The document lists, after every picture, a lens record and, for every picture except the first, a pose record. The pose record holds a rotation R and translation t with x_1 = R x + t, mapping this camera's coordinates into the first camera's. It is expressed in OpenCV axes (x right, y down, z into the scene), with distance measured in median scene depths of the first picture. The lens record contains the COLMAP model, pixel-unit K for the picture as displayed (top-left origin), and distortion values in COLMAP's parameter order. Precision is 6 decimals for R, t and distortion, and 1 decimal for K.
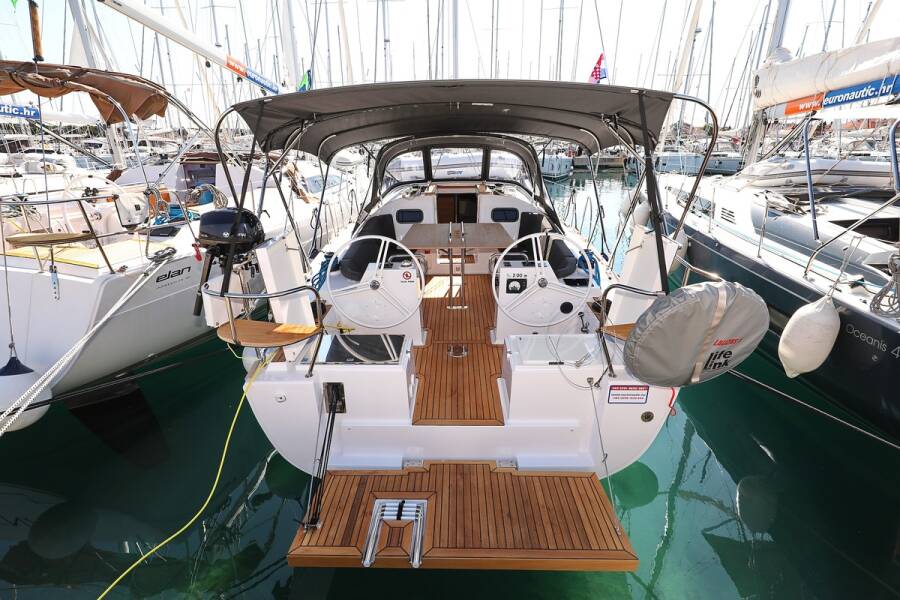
lens RADIAL K [[394.0, 0, 454.0], [0, 394.0, 296.0], [0, 0, 1]] dist [-0.001681, -0.000172]
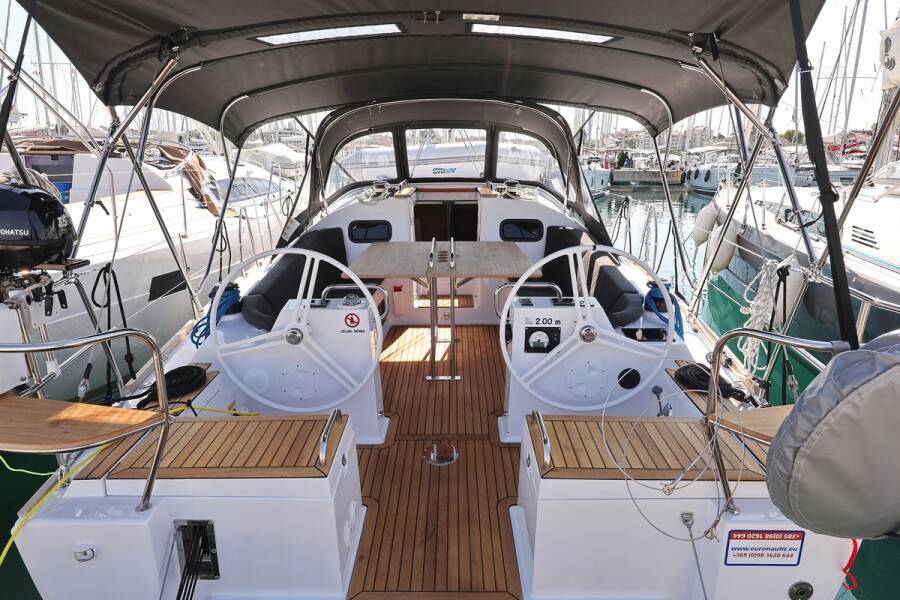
lens RADIAL K [[573.5, 0, 450.0], [0, 573.5, 300.0], [0, 0, 1]] dist [0.016679, -0.000083]
pose [[0.999978, 0.005923, 0.003016, 0.016609], [-0.005549, 0.993739, -0.111588, 0.008829], [-0.003658, 0.111569, 0.993750, 0.127340]]
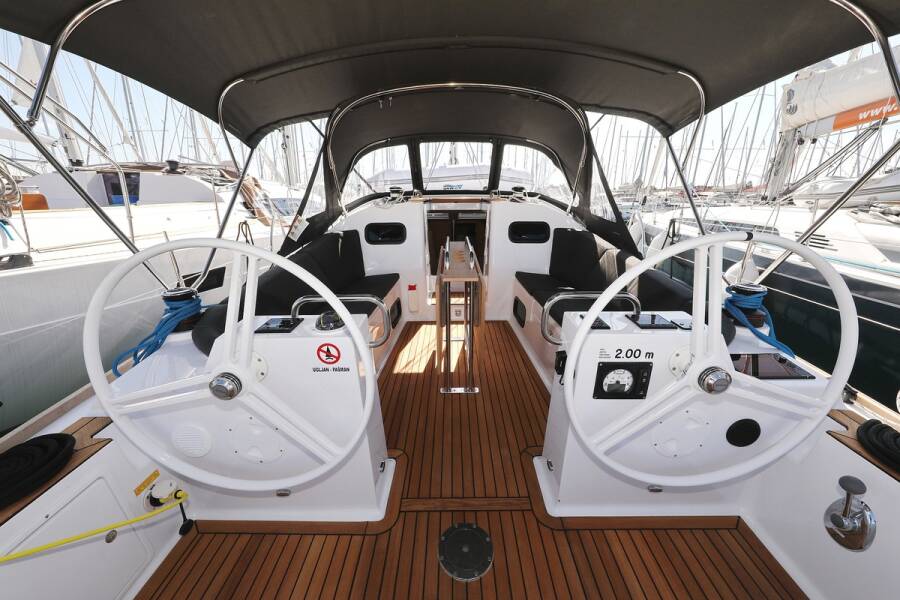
lens RADIAL K [[356.3, 0, 454.7], [0, 356.3, 271.1], [0, 0, 1]] dist [-0.000071, -0.000005]
pose [[0.999904, 0.001693, 0.013736, -0.004968], [0.000417, 0.988354, -0.152172, -0.061489], [-0.013834, 0.152164, 0.988258, 0.519109]]
